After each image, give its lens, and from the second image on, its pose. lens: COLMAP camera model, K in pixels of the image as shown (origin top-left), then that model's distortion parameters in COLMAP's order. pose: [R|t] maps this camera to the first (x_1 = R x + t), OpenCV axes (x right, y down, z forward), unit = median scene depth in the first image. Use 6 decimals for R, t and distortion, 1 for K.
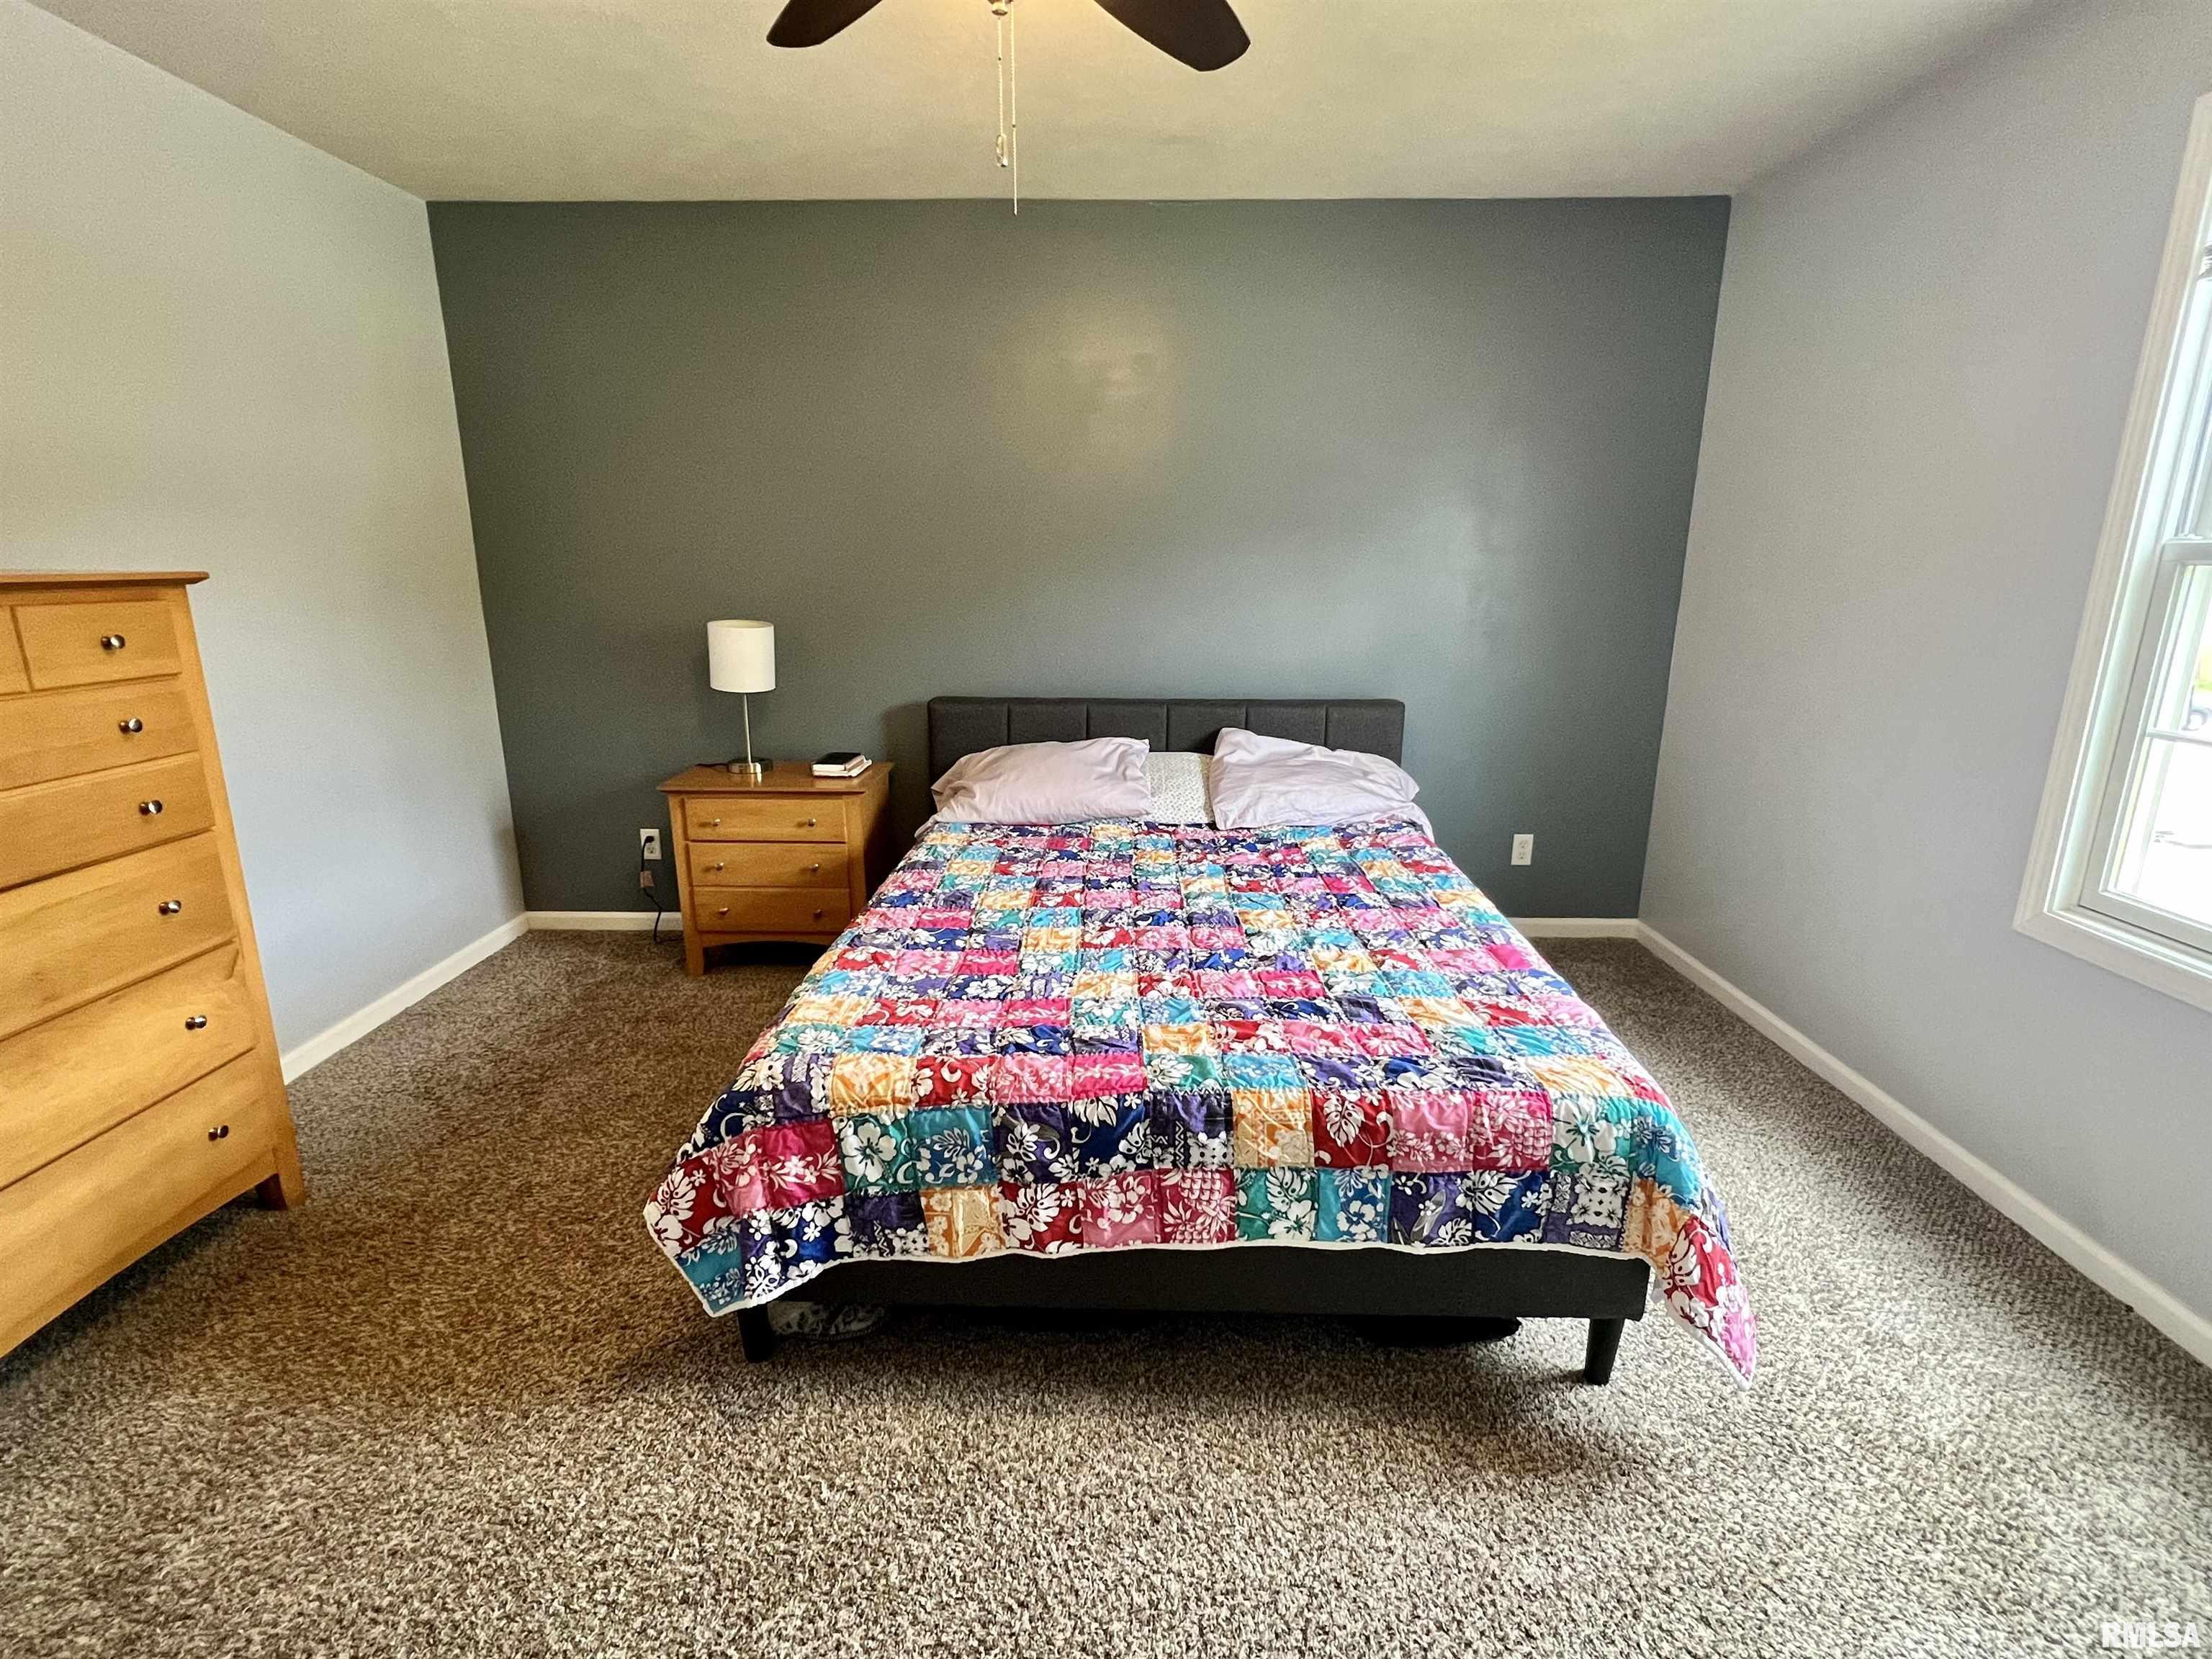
lens RADIAL K [[1070.2, 0, 1107.1], [0, 1070.2, 831.3], [0, 0, 1]] dist [-0.002204, -0.000077]
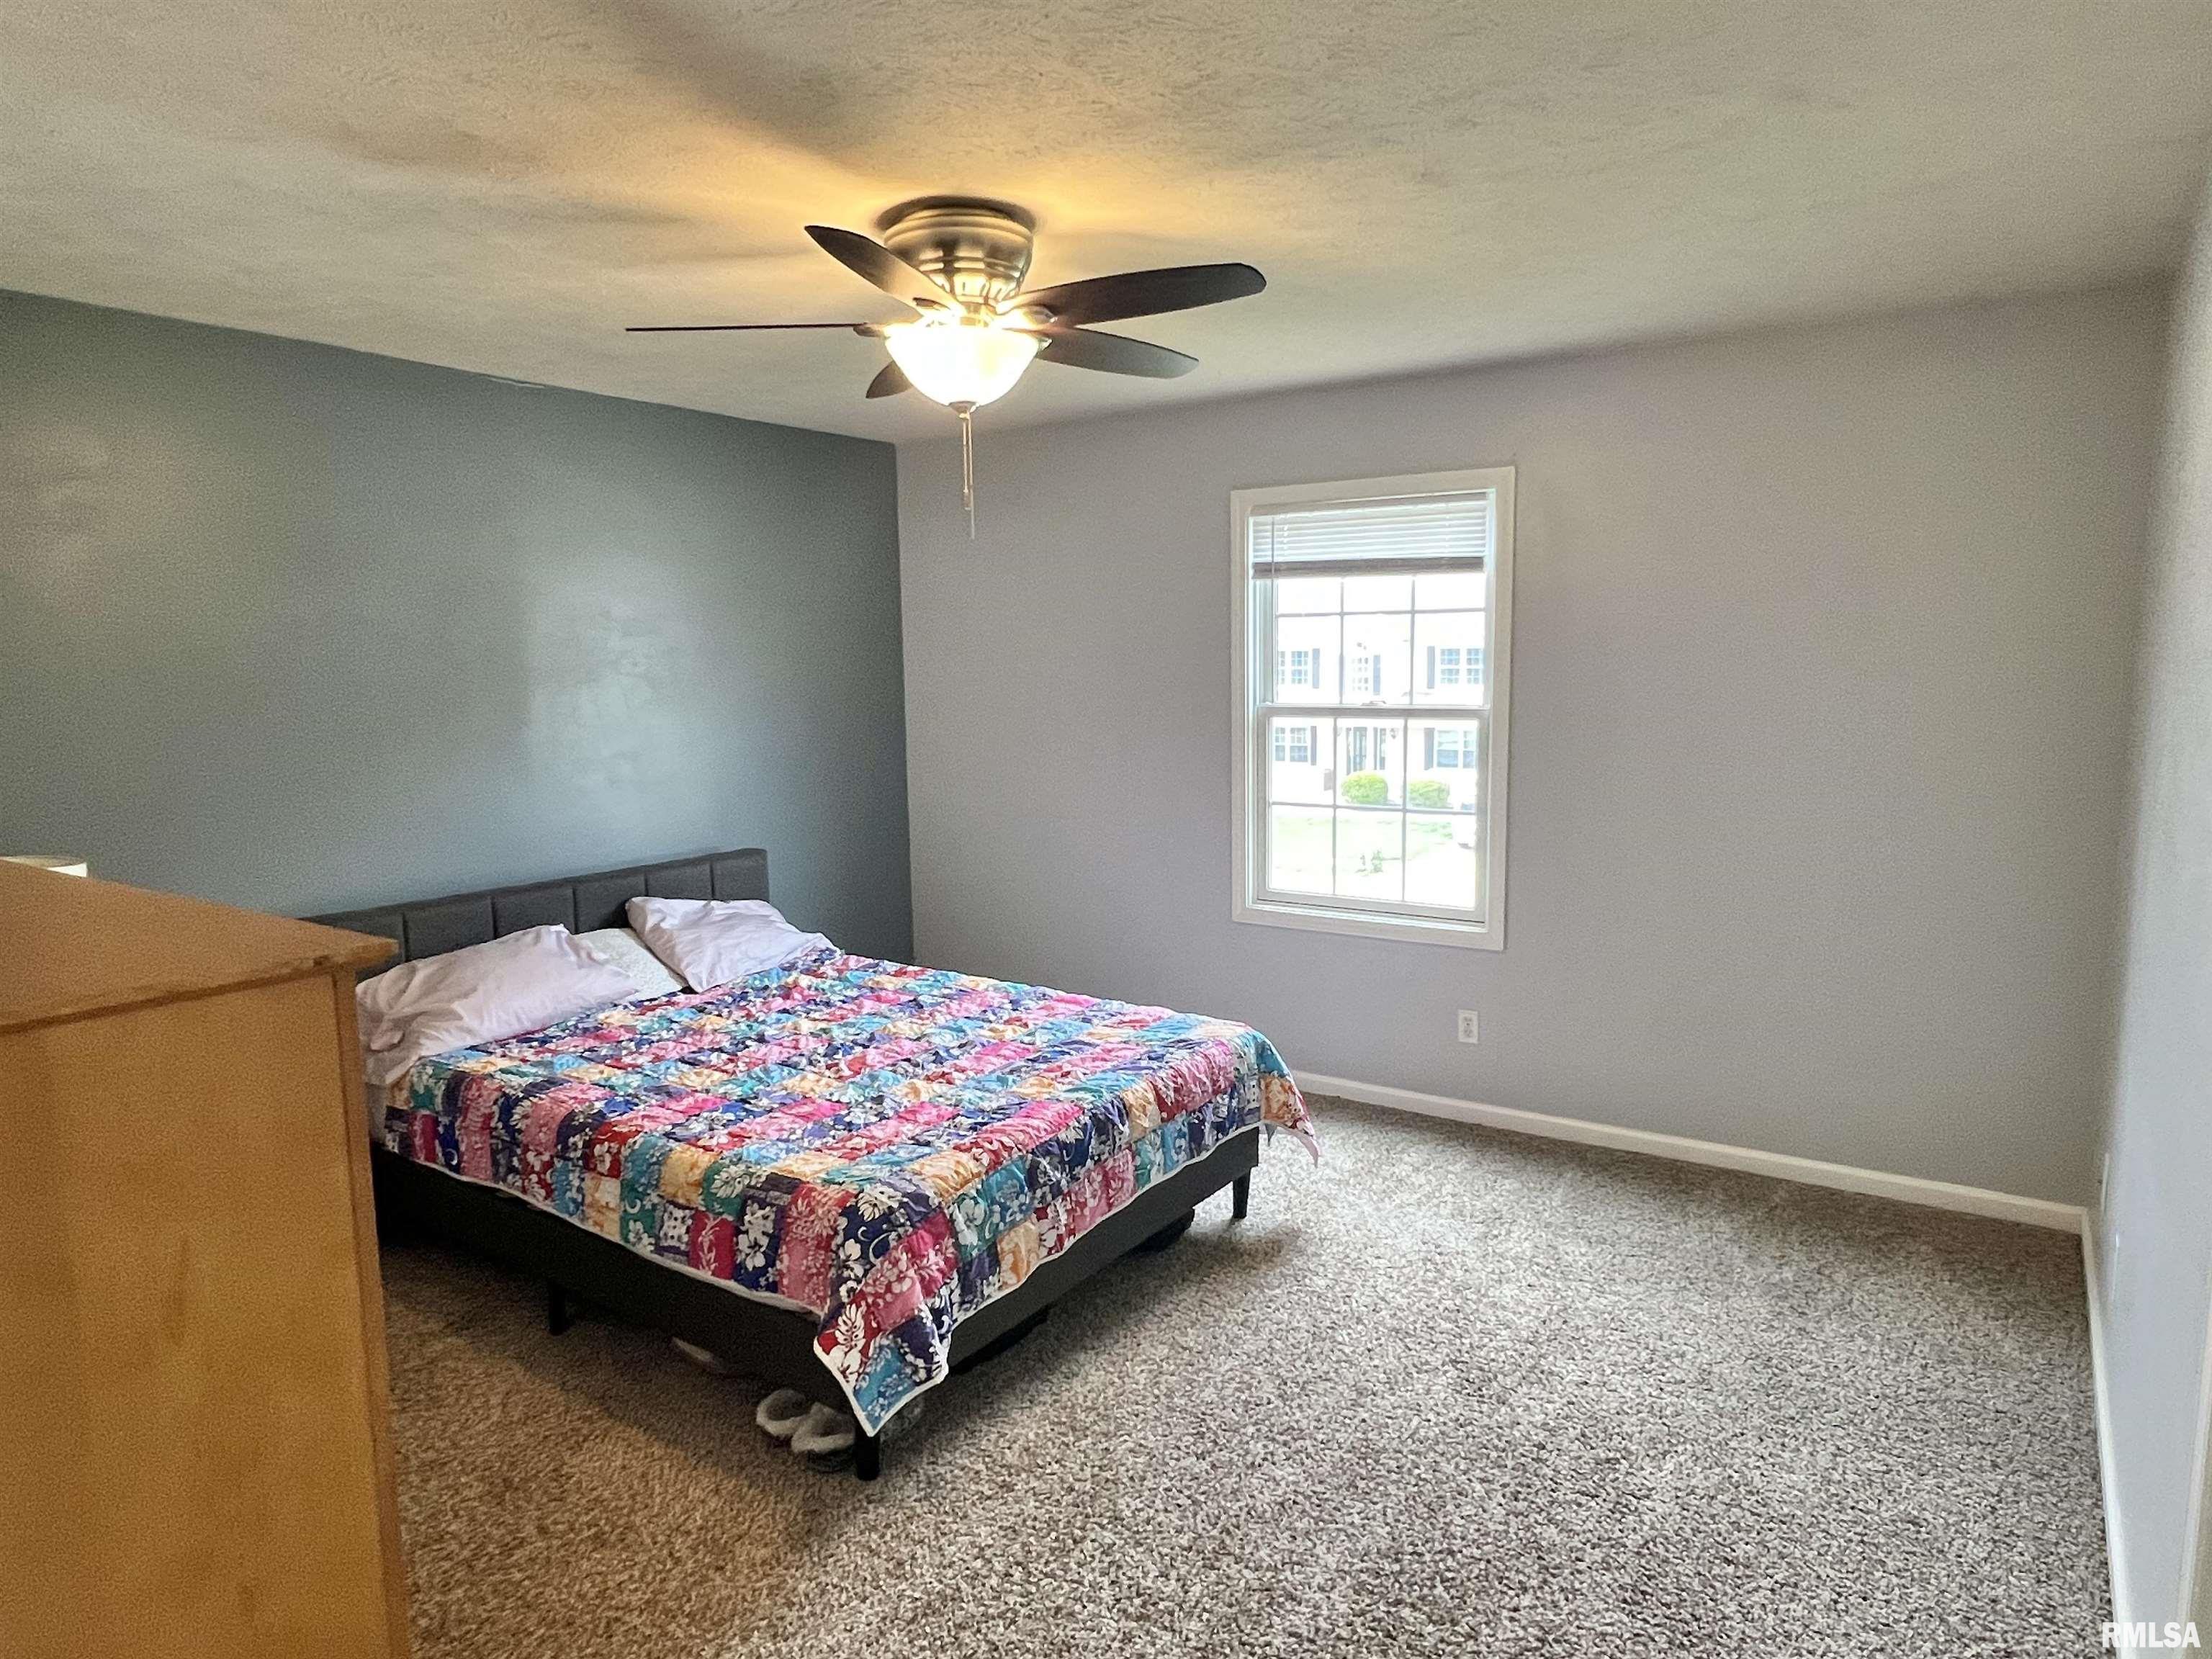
lens RADIAL K [[1343.4, 0, 1115.6], [0, 1343.4, 834.2], [0, 0, 1]] dist [-0.007890, 0.006891]
pose [[0.544023, -0.121470, 0.830231, -1.367508], [0.222801, 0.974858, -0.003365, -0.104709], [-0.808949, 0.186807, 0.557409, -0.115511]]
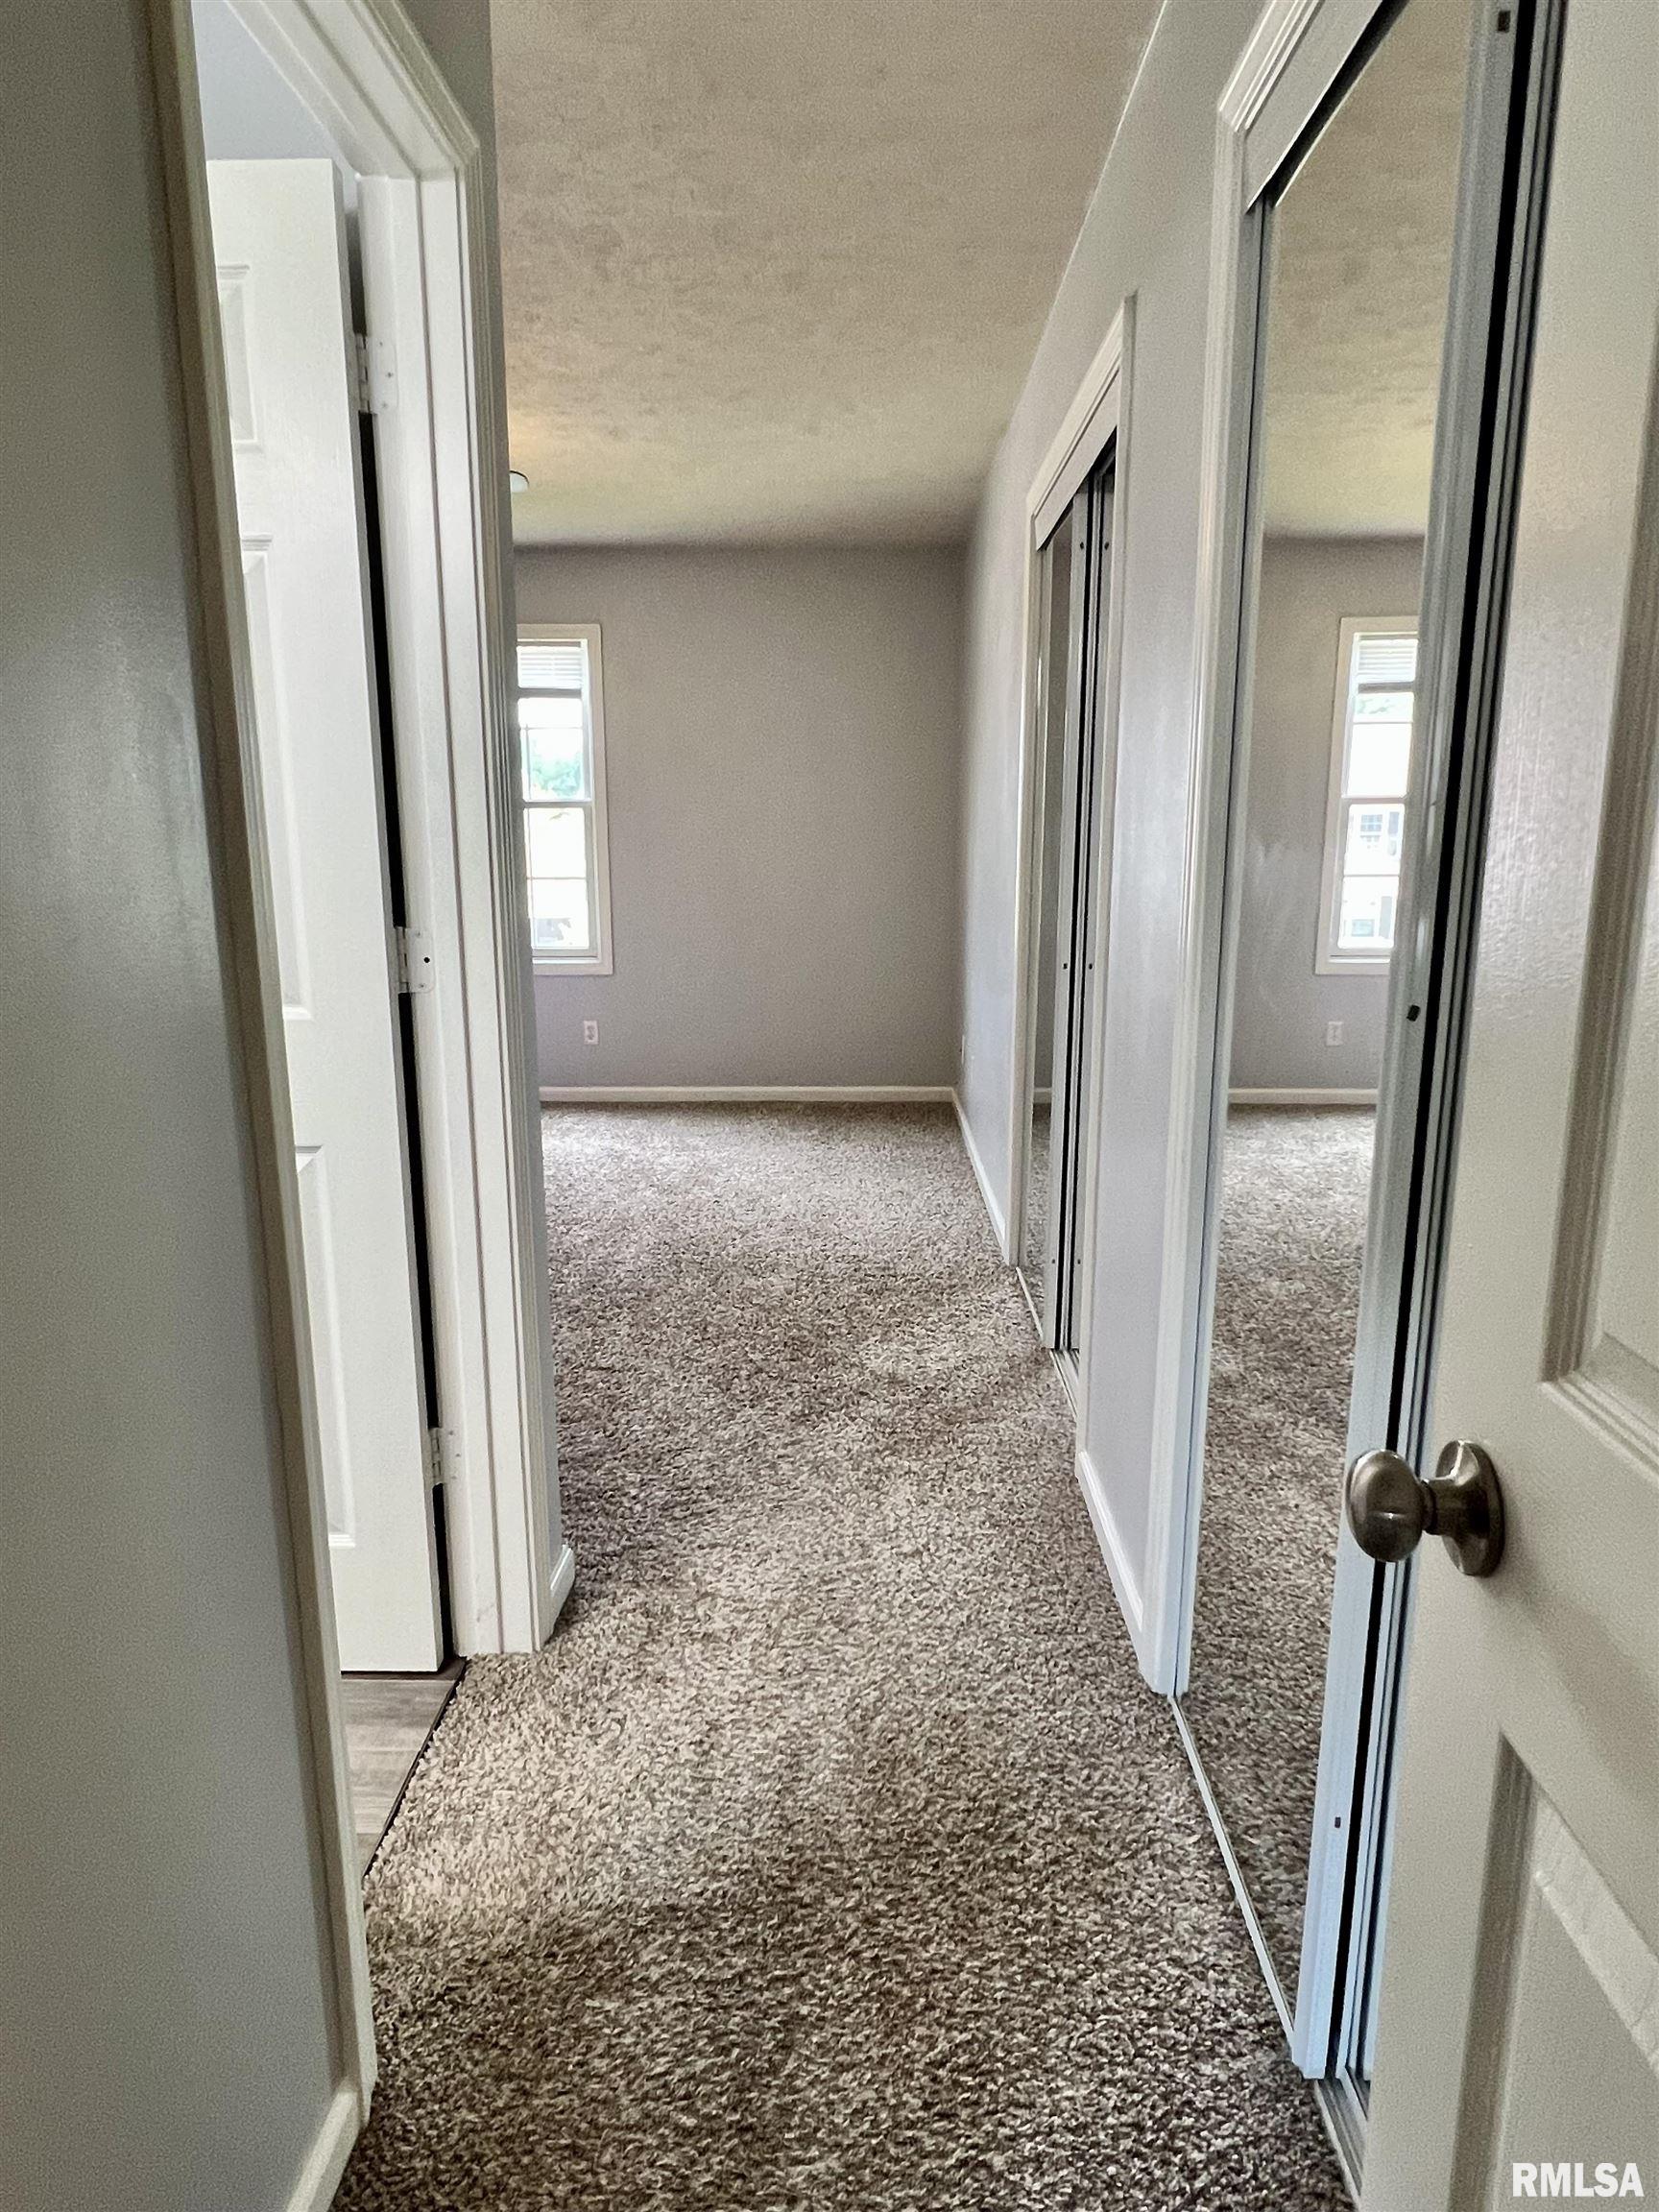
lens RADIAL K [[1343.4, 0, 822.1], [0, 1343.4, 1103.4], [0, 0, 1]] dist [-0.007890, 0.006891]
pose [[0.009491, -0.199168, 0.979919, -2.572878], [0.261120, 0.946456, 0.189837, 0.070213], [-0.965260, 0.254075, 0.060990, 0.088767]]
